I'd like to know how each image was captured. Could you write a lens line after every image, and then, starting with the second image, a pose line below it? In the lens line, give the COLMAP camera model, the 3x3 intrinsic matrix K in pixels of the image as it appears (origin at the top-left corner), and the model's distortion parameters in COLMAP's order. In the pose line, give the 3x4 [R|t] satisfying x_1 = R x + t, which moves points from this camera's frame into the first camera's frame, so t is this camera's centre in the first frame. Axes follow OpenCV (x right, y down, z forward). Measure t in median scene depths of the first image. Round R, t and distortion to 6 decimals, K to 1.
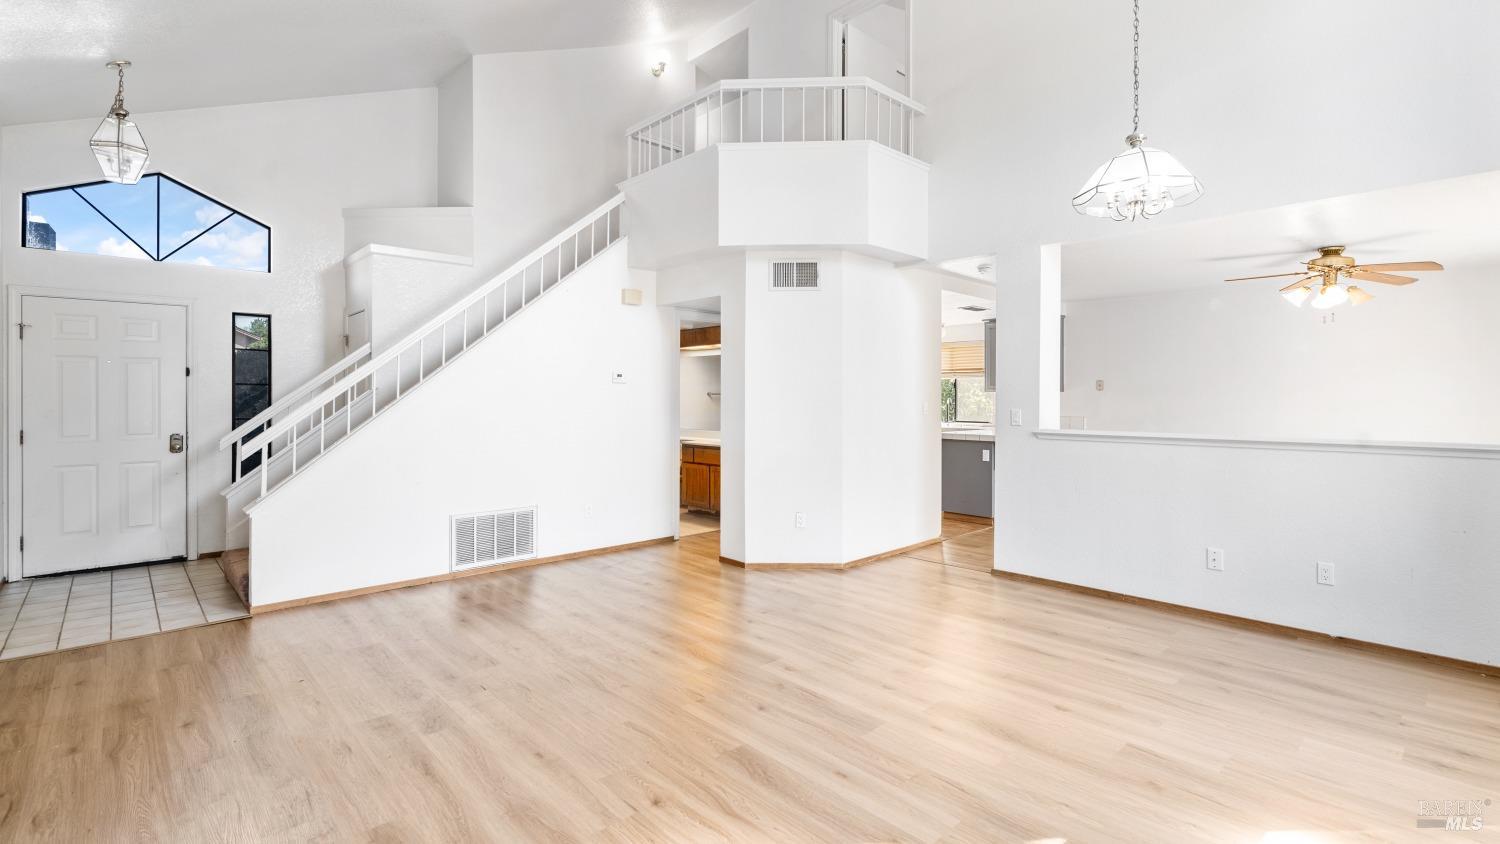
lens RADIAL K [[679.6, 0, 750.0], [0, 679.6, 422.0], [0, 0, 1]] dist [-0.001628, -0.000265]
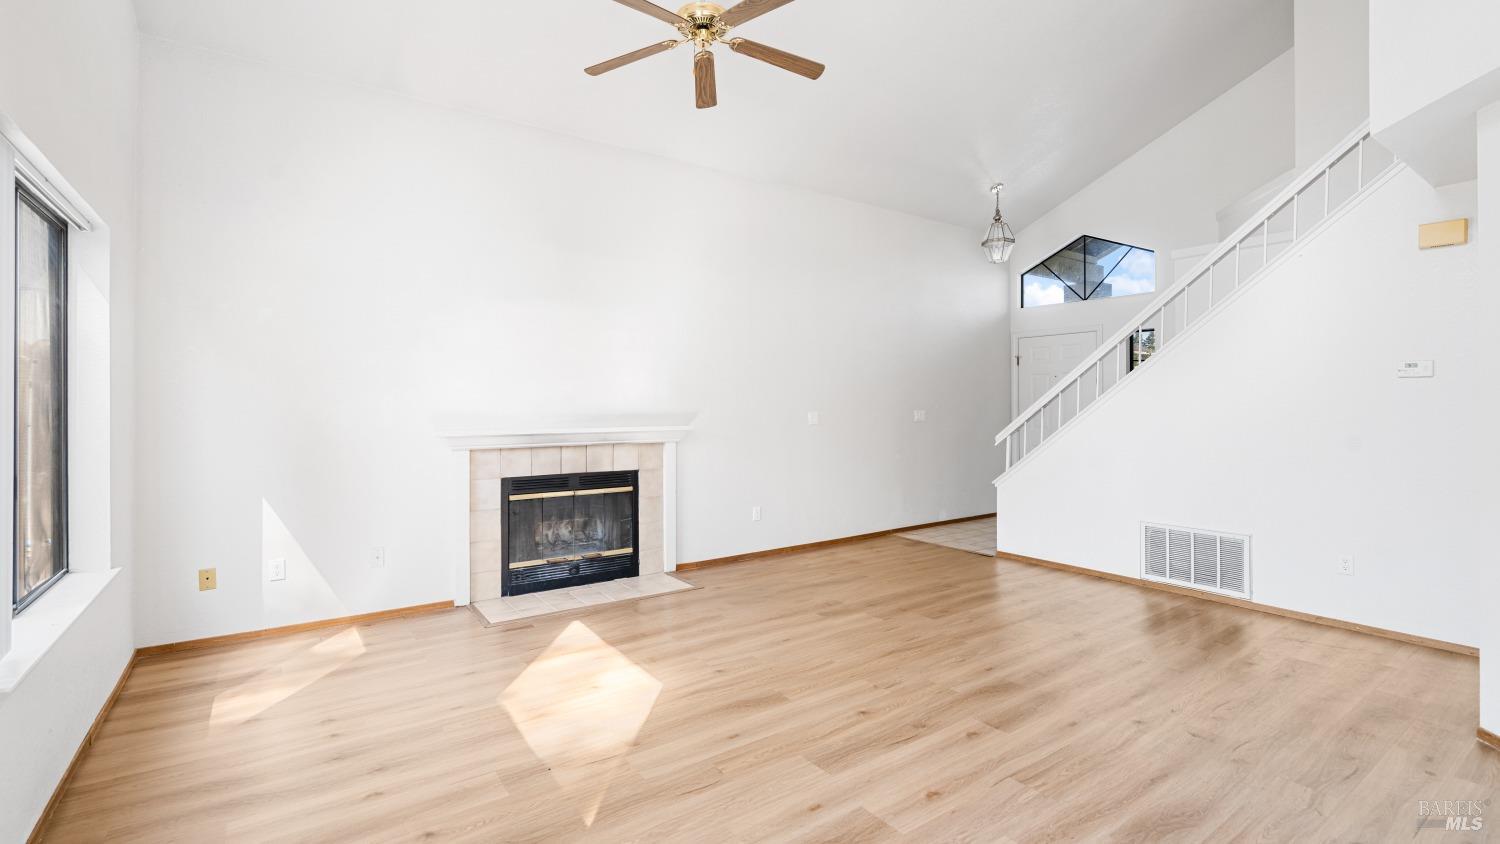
lens RADIAL K [[684.8, 0, 749.3], [0, 684.8, 406.2], [0, 0, 1]] dist [0.000001, -0.000219]
pose [[-0.136148, 0.002160, -0.990686, 0.798979], [-0.035573, 0.999342, 0.007067, -0.017968], [0.990050, 0.036204, -0.135982, 0.747705]]
